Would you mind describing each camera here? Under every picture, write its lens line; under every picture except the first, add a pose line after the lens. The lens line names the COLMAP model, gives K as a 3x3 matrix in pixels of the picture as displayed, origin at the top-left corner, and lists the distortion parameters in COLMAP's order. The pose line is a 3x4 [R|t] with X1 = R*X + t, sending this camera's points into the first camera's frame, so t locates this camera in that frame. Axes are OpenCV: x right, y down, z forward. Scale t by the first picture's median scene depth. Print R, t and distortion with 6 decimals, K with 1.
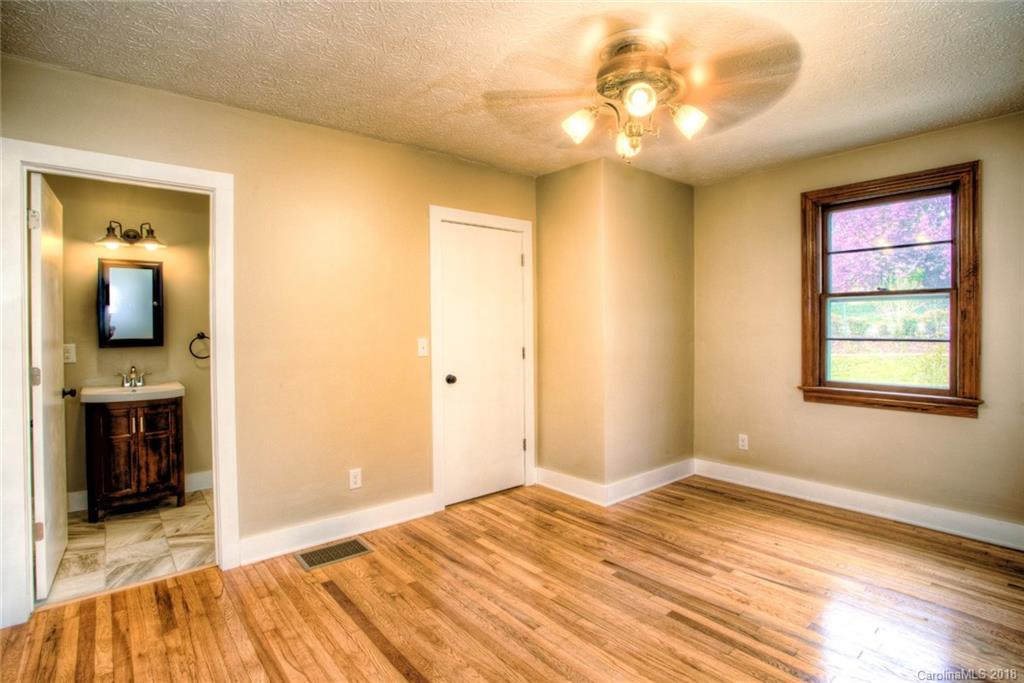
lens RADIAL K [[506.1, 0, 496.9], [0, 506.1, 333.6], [0, 0, 1]] dist [0.003860, -0.000582]
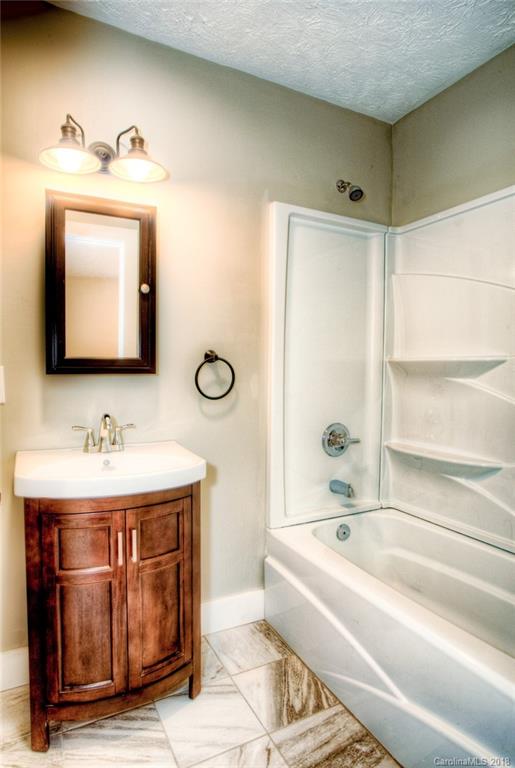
lens RADIAL K [[444.9, 0, 257.6], [0, 444.9, 390.3], [0, 0, 1]] dist [-0.015758, 0.001800]
pose [[0.982543, 0.025462, -0.184286, -0.496709], [-0.017053, 0.998746, 0.047073, 0.018393], [0.185253, -0.043108, 0.981745, 0.605829]]
